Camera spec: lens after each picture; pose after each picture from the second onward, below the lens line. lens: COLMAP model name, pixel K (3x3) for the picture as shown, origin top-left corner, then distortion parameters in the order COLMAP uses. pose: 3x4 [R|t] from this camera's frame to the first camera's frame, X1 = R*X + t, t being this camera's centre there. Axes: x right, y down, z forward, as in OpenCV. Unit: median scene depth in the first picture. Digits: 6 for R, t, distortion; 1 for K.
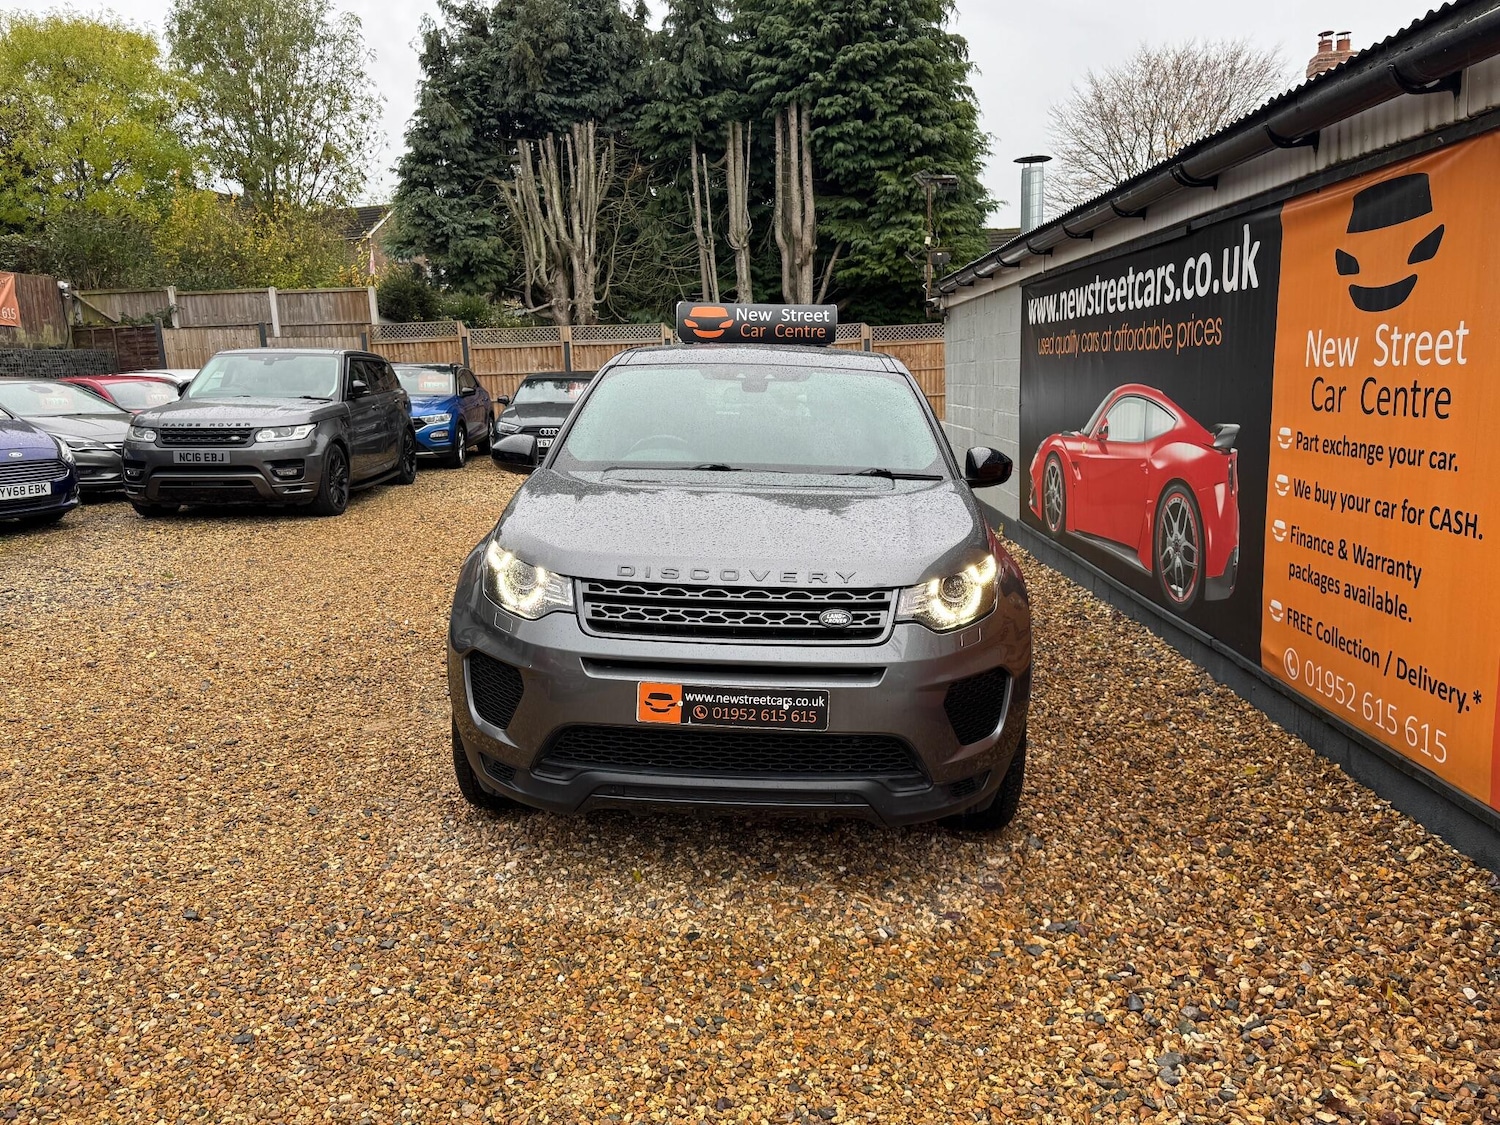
lens RADIAL K [[1078.3, 0, 732.8], [0, 1078.3, 577.5], [0, 0, 1]] dist [0.017391, -0.027403]
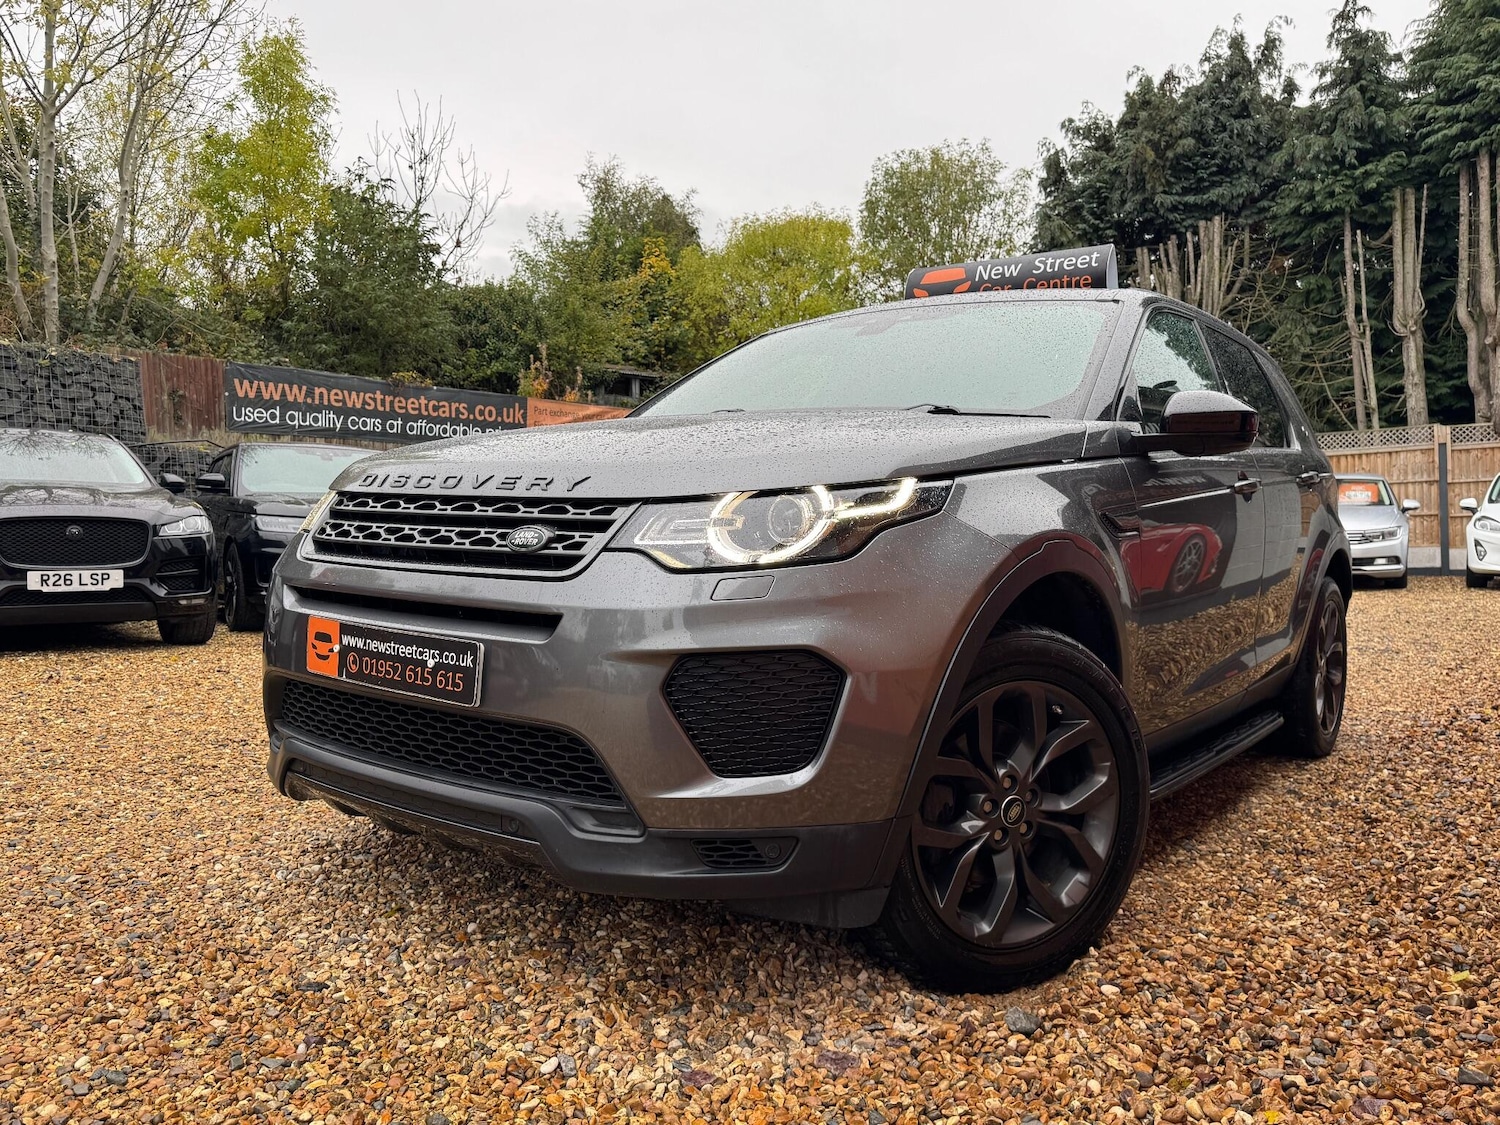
lens RADIAL K [[1114.1, 0, 748.9], [0, 1114.1, 565.3], [0, 0, 1]] dist [0.015077, -0.025228]
pose [[0.824743, 0.014888, -0.565312, 0.318995], [-0.100427, 0.987620, -0.120505, 0.067785], [0.556519, 0.156158, 0.816027, 0.299890]]
